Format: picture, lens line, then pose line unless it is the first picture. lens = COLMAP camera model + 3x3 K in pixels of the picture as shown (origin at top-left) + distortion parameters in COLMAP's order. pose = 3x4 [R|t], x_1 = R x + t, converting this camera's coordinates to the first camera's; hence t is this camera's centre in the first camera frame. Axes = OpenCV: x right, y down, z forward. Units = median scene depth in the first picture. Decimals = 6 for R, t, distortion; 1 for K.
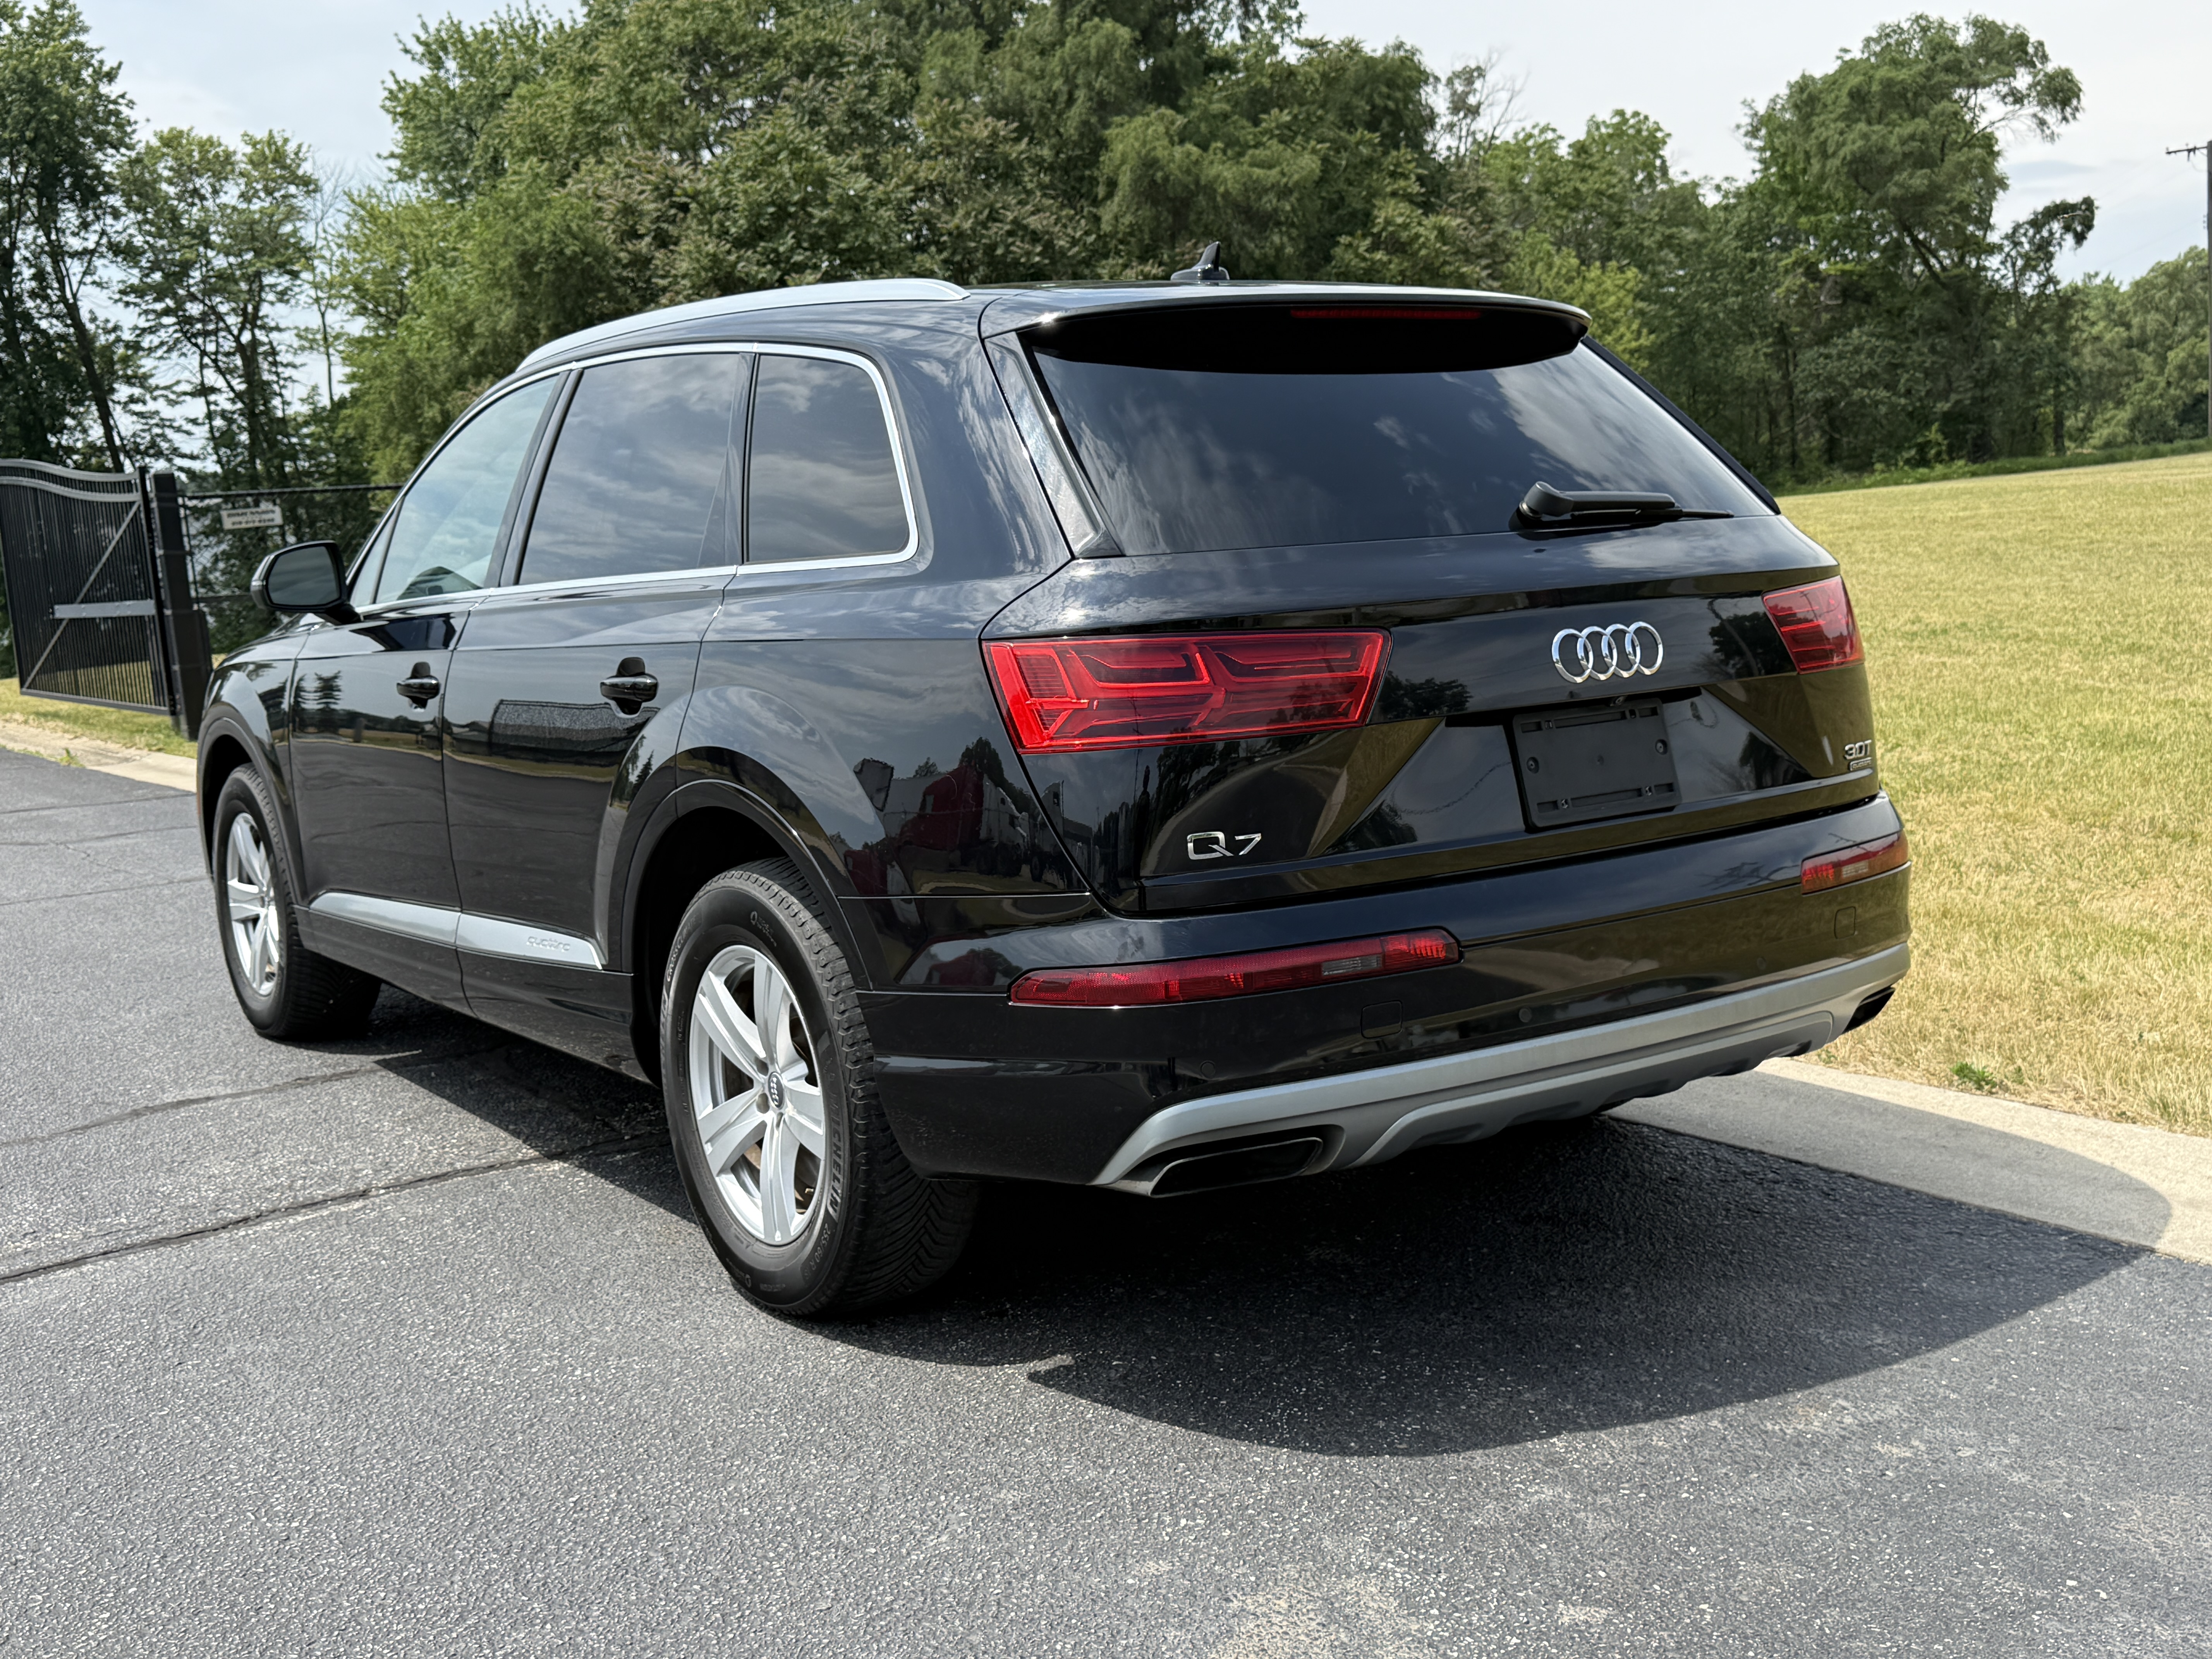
lens RADIAL K [[2245.4, 0, 1106.0], [0, 2245.4, 829.5], [0, 0, 1]] dist [0.165348, -0.347664]
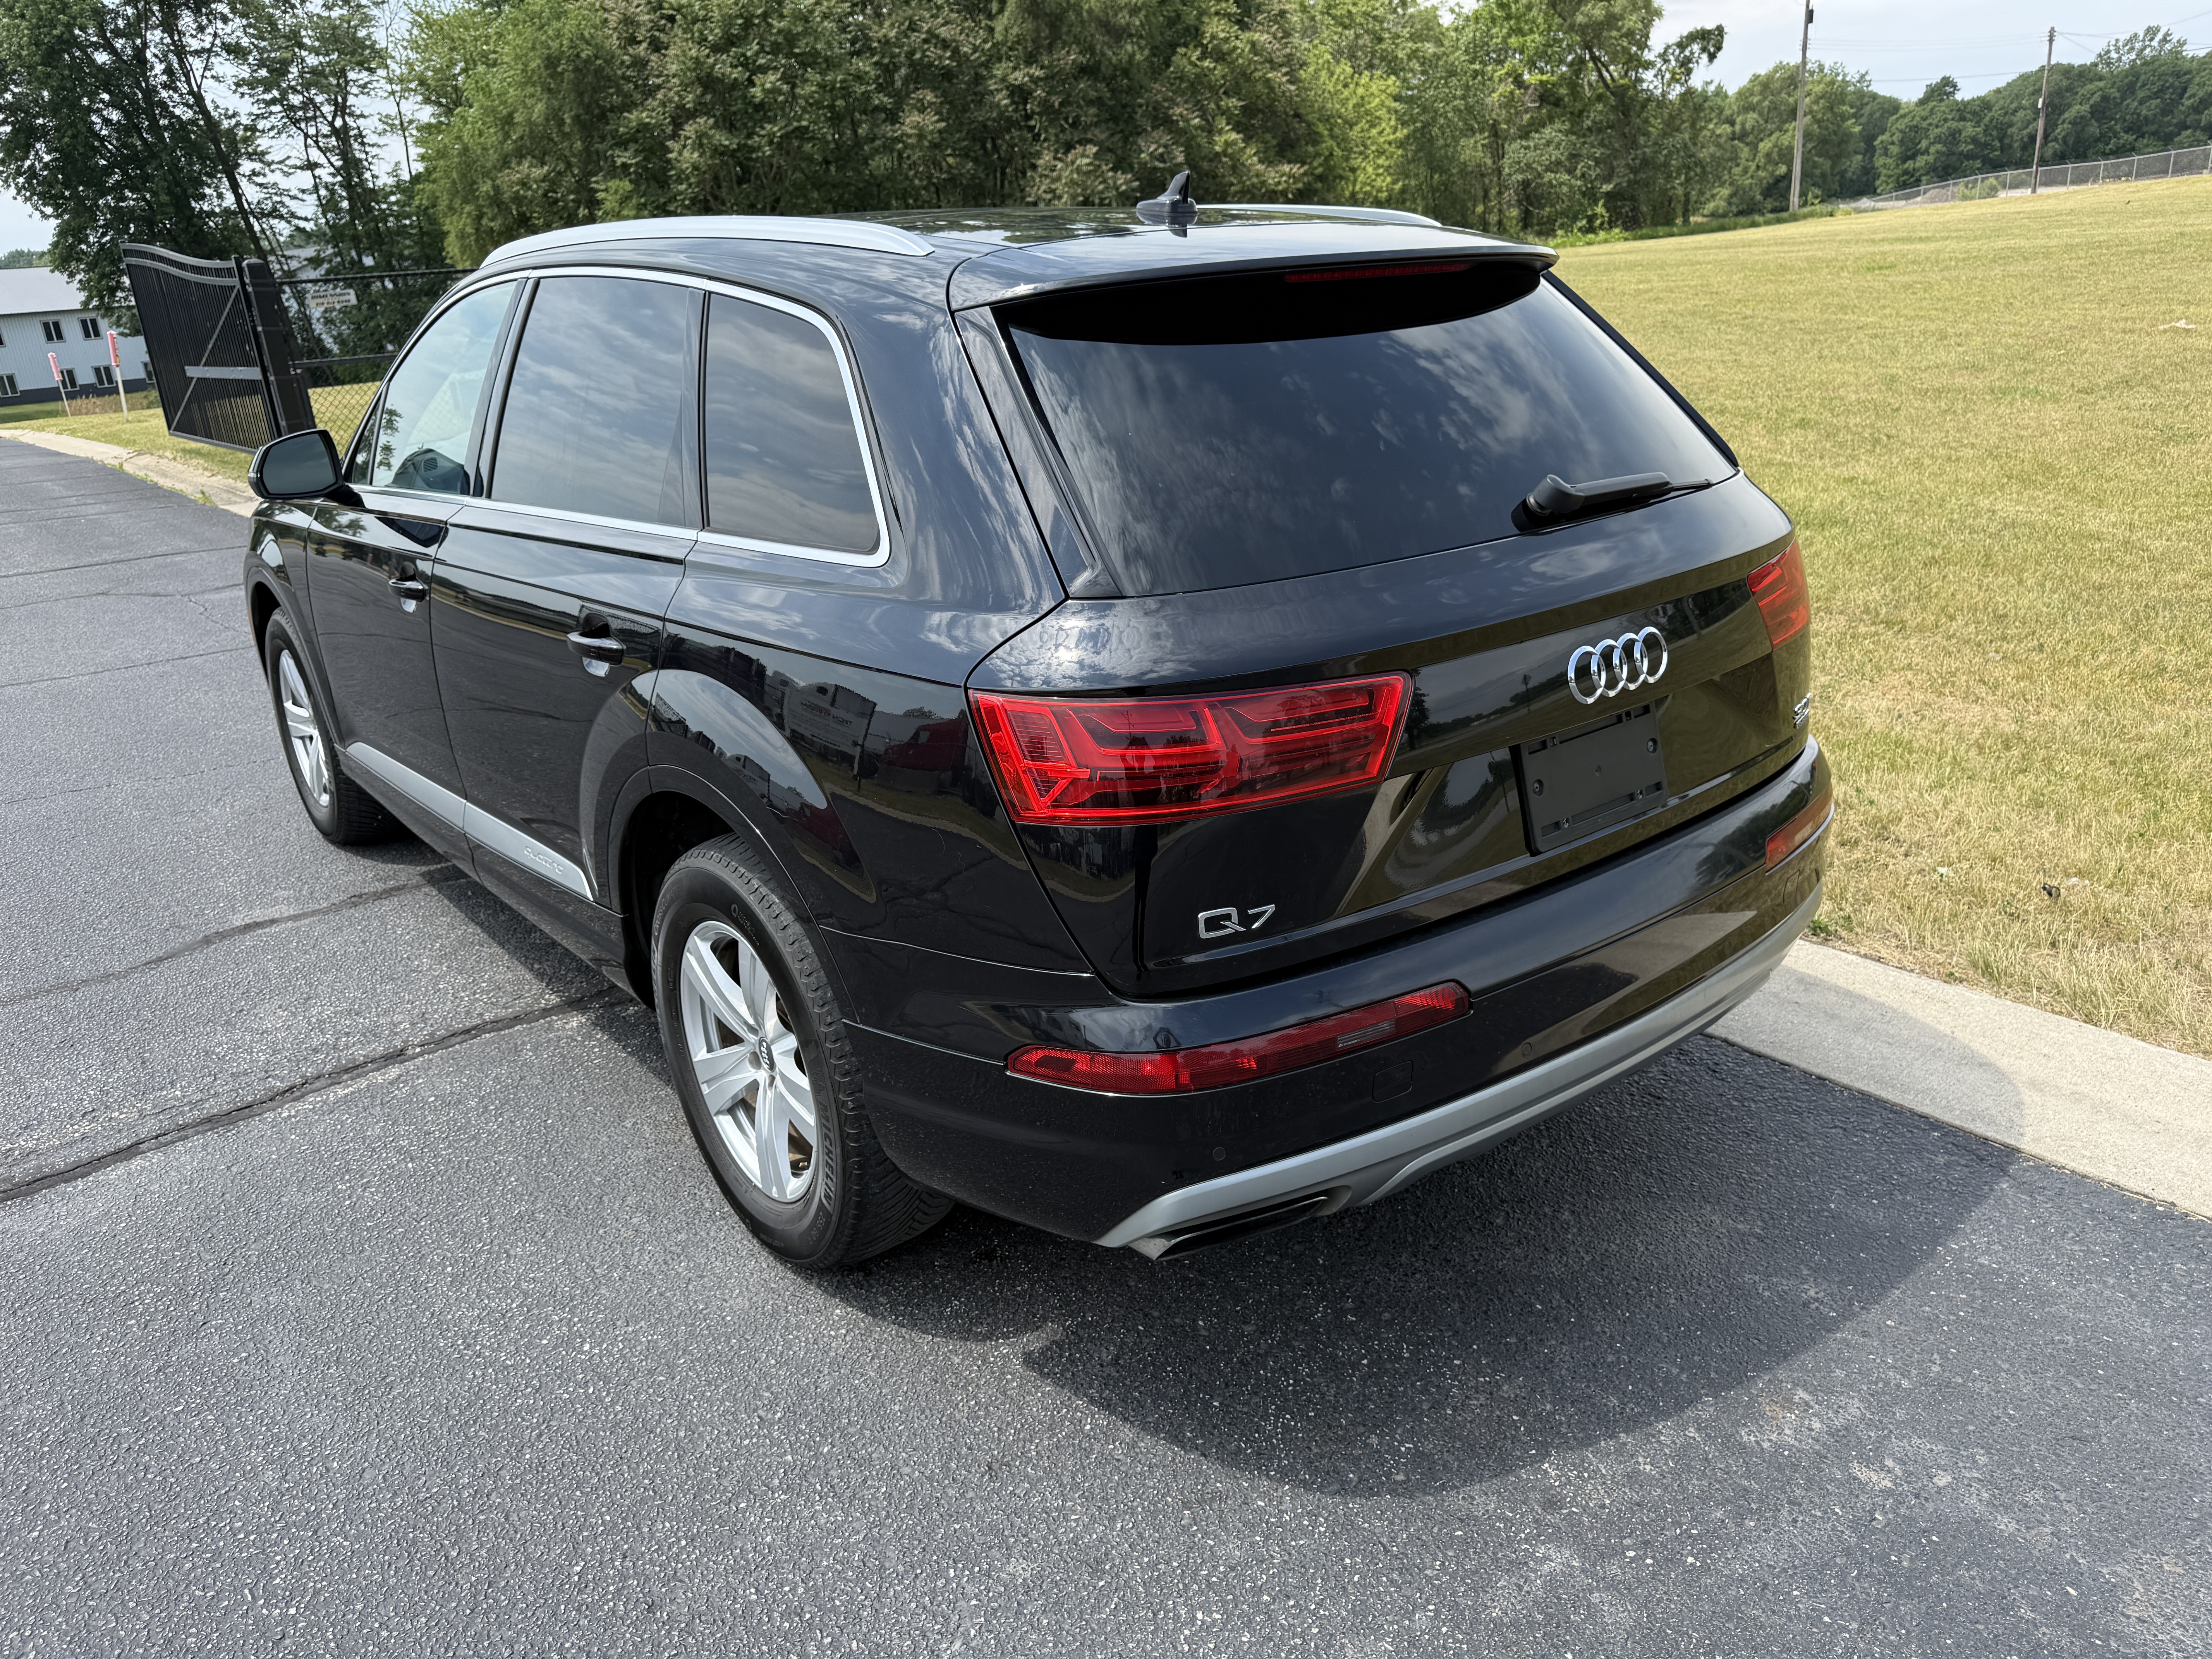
lens RADIAL K [[1556.6, 0, 1110.8], [0, 1556.6, 822.9], [0, 0, 1]] dist [0.025852, -0.028942]
pose [[0.997770, -0.019028, 0.063979, -0.010505], [0.005349, 0.978217, 0.207515, -0.044216], [-0.066534, -0.206710, 0.976137, 0.103700]]
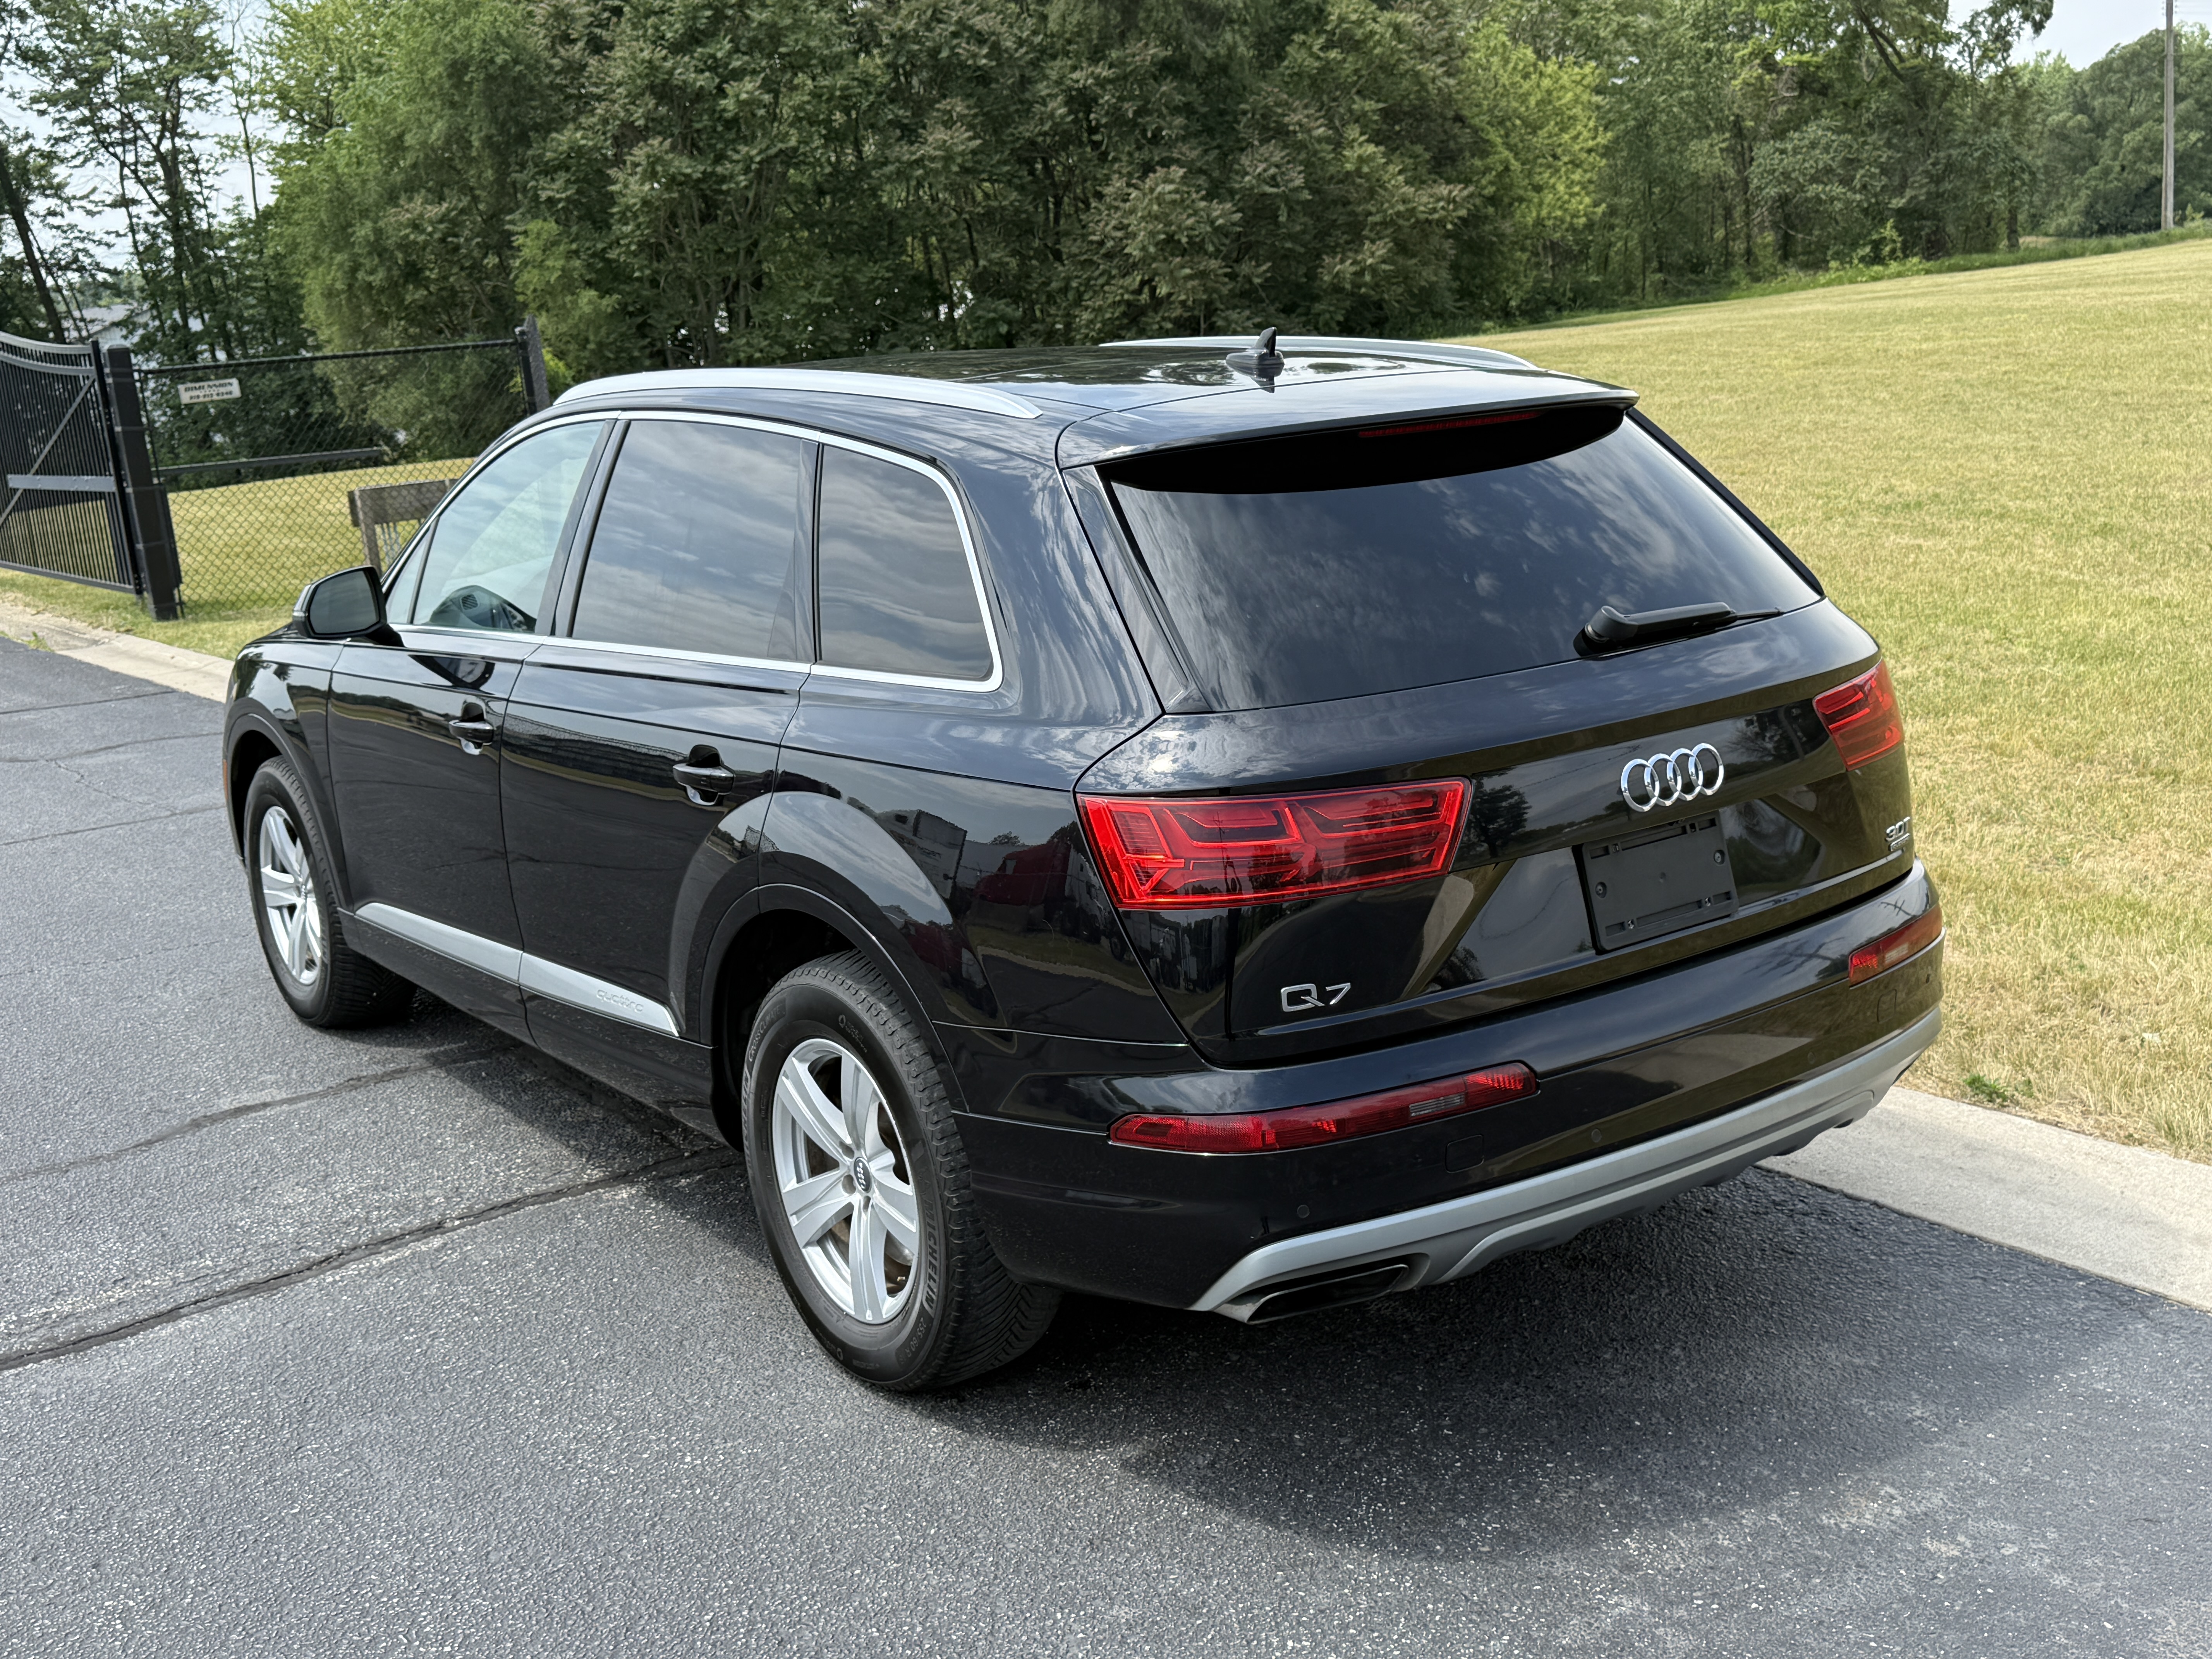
lens RADIAL K [[2245.8, 0, 1115.7], [0, 2245.8, 824.9], [0, 0, 1]] dist [0.153739, -0.309919]
pose [[0.999548, -0.015387, 0.025818, -0.017650], [0.013091, 0.996134, 0.086867, -0.043873], [-0.027055, -0.086490, 0.995885, -0.008207]]
